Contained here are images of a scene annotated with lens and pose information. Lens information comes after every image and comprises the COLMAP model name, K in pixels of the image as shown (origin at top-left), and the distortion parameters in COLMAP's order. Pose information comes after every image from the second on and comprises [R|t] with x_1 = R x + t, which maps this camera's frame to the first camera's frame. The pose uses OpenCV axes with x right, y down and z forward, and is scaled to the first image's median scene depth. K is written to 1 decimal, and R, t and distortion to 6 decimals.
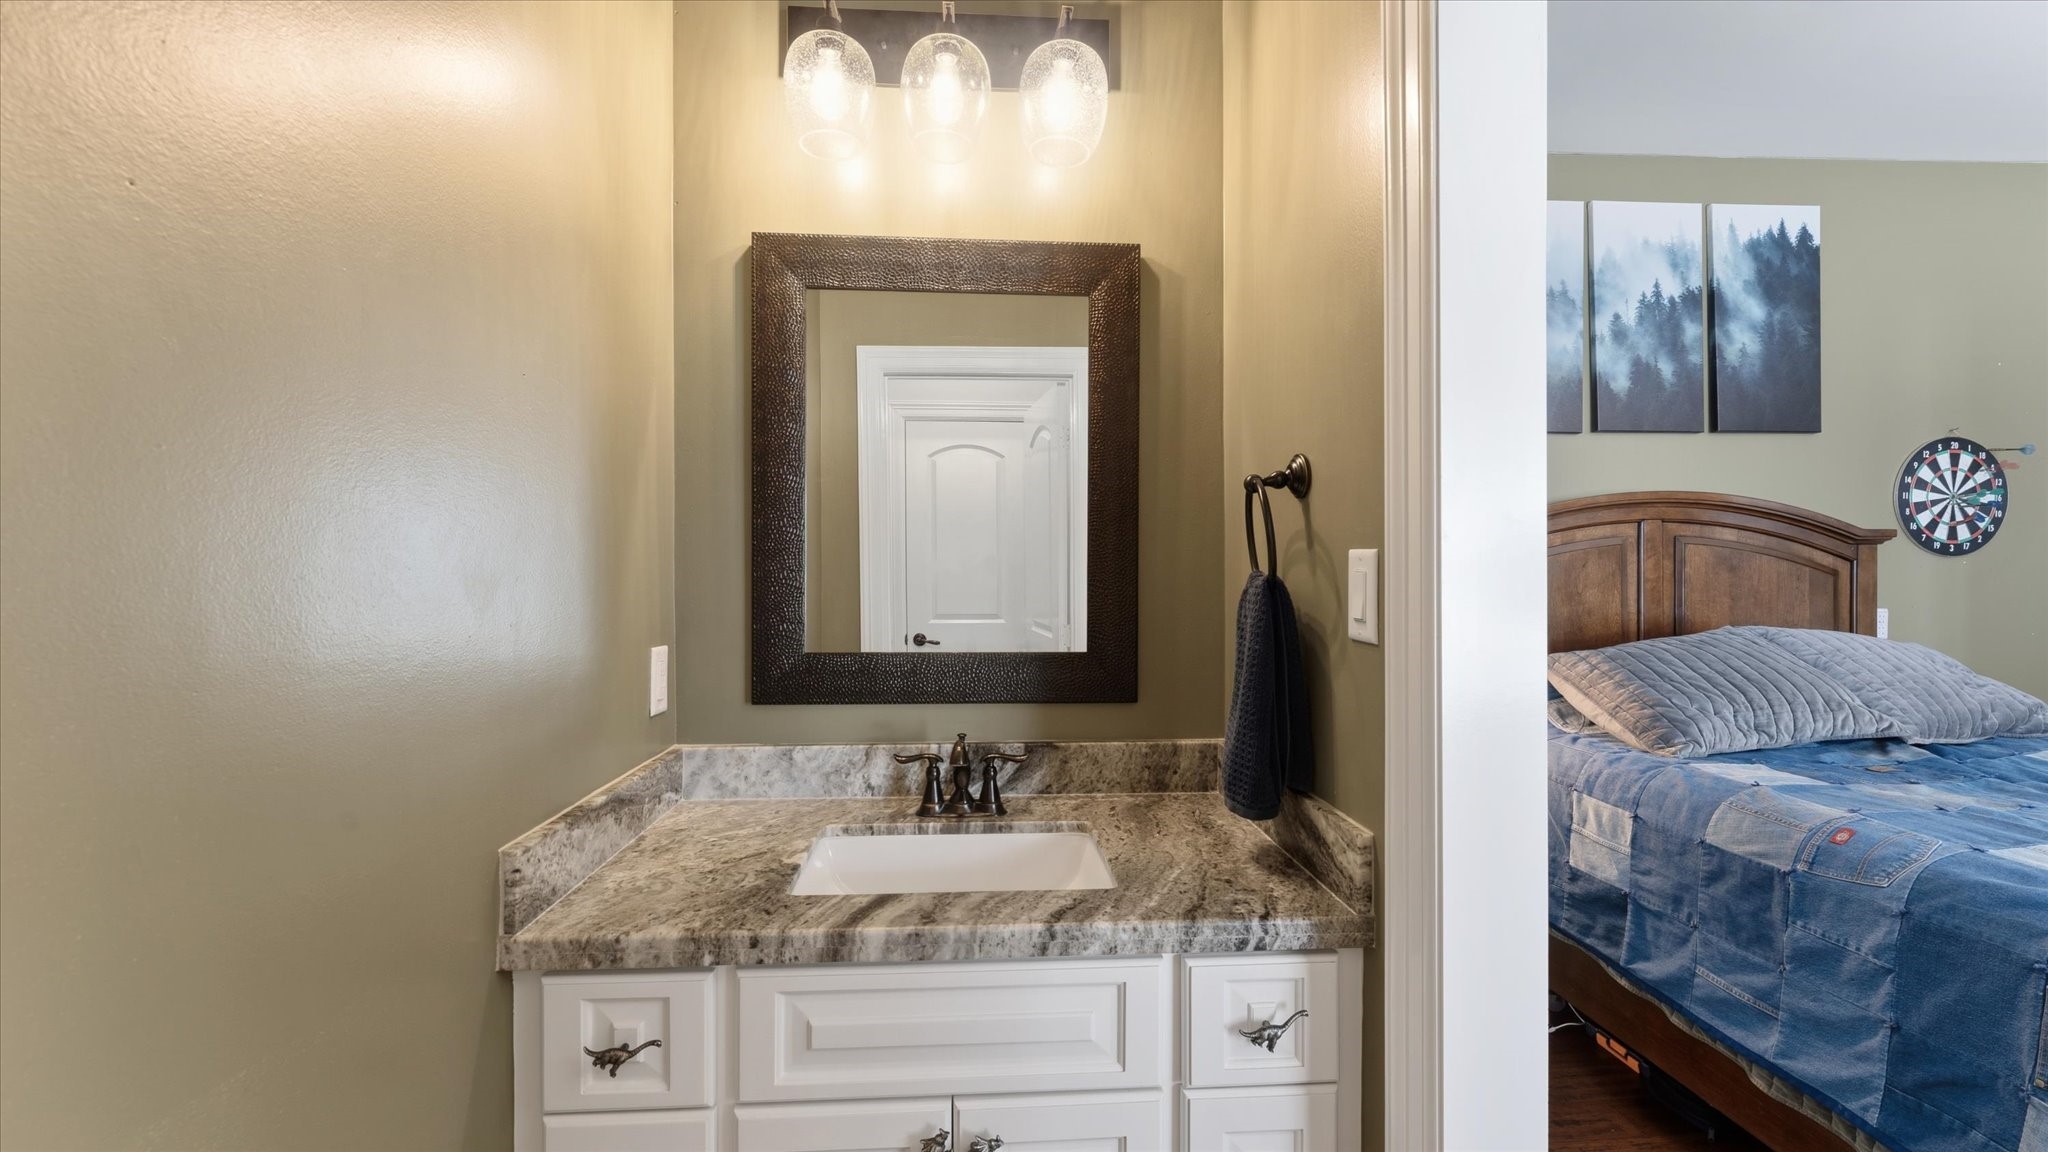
lens RADIAL K [[822.3, 0, 1016.8], [0, 822.3, 587.0], [0, 0, 1]] dist [0.001264, -0.000419]
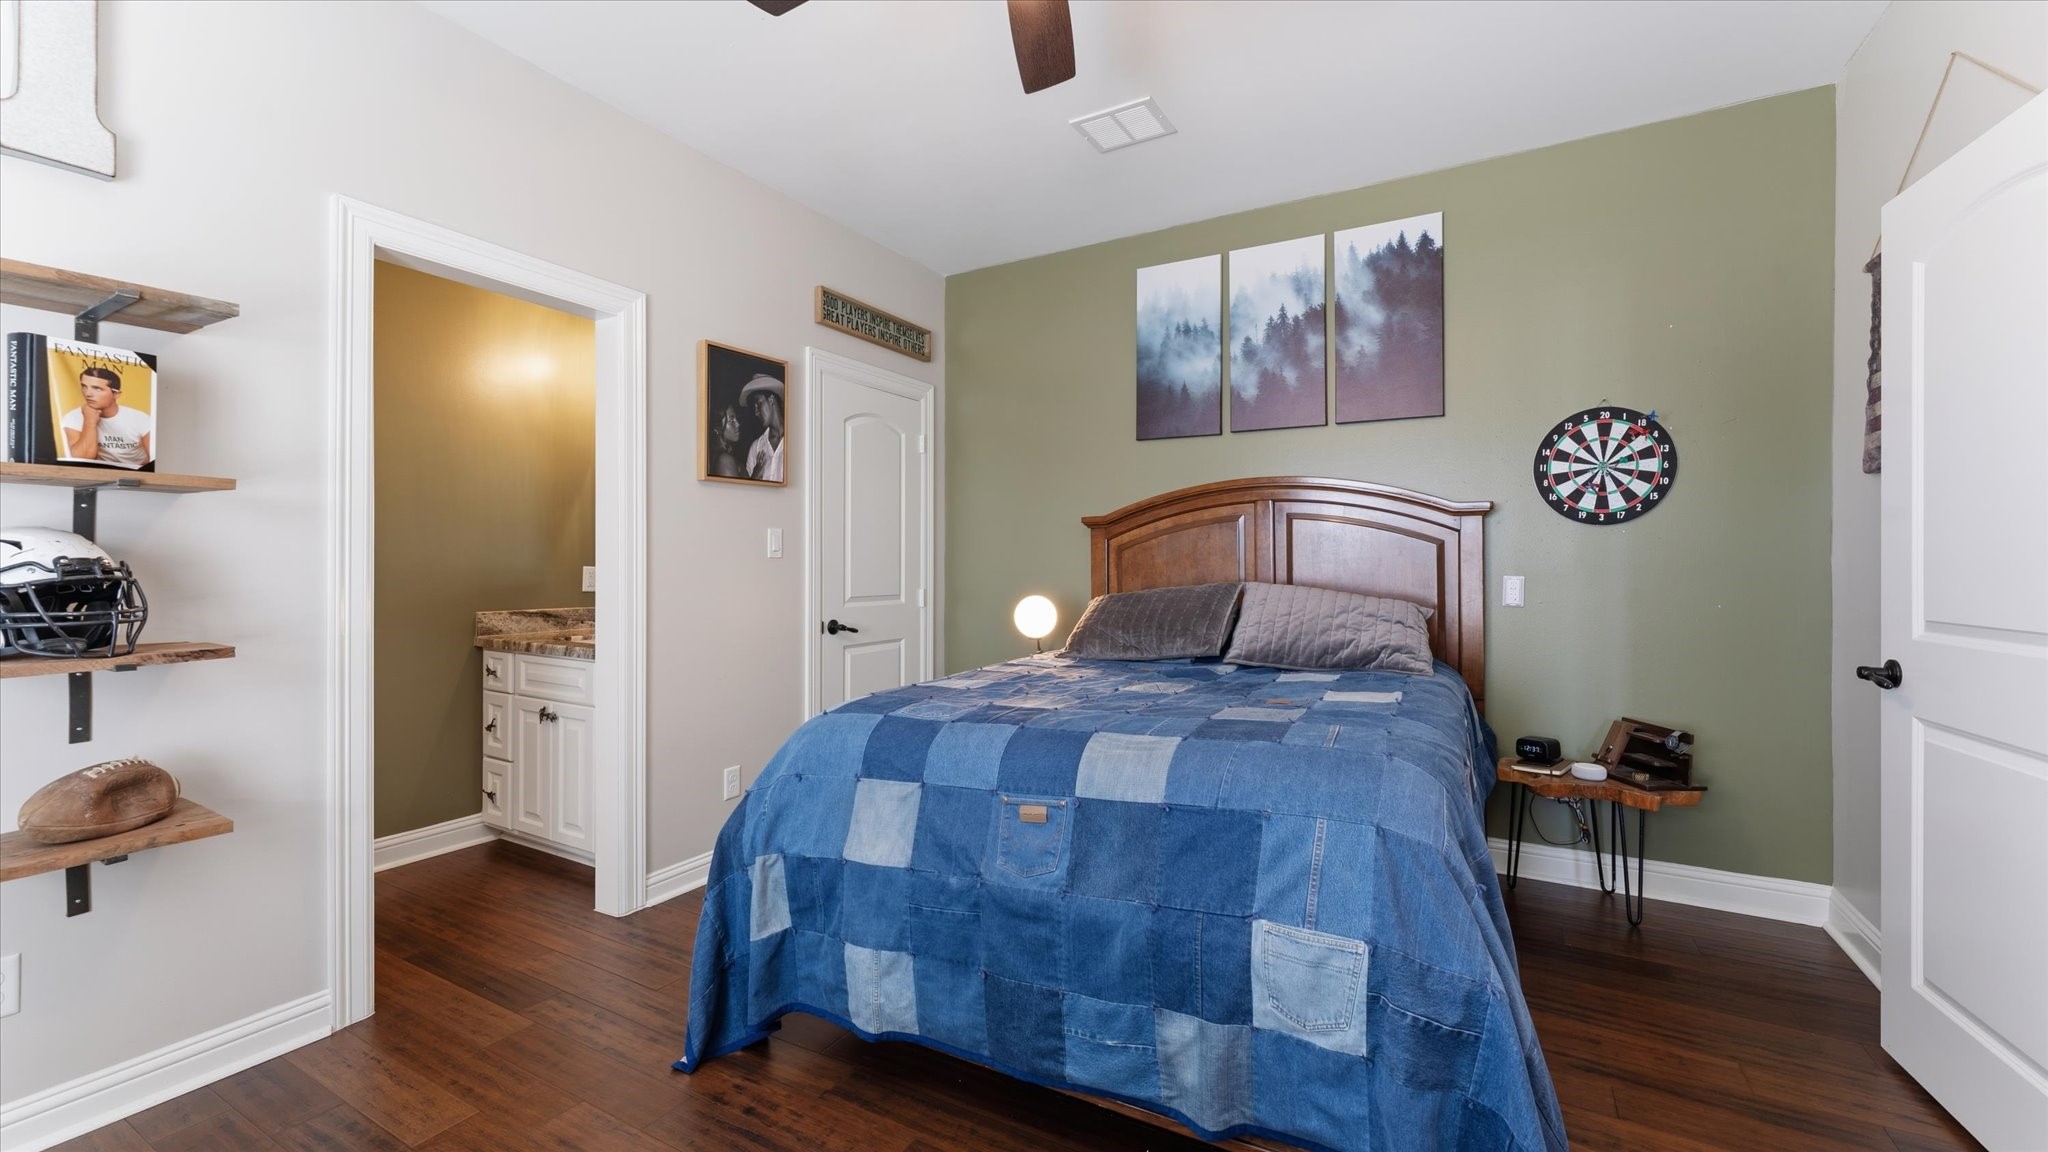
lens RADIAL K [[822.3, 0, 1021.8], [0, 822.3, 573.7], [0, 0, 1]] dist [0.001264, -0.000419]
pose [[0.832983, 0.015557, -0.553080, 1.123482], [-0.015901, 0.999865, 0.004176, 0.029304], [0.553071, 0.005316, 0.833117, -0.233383]]
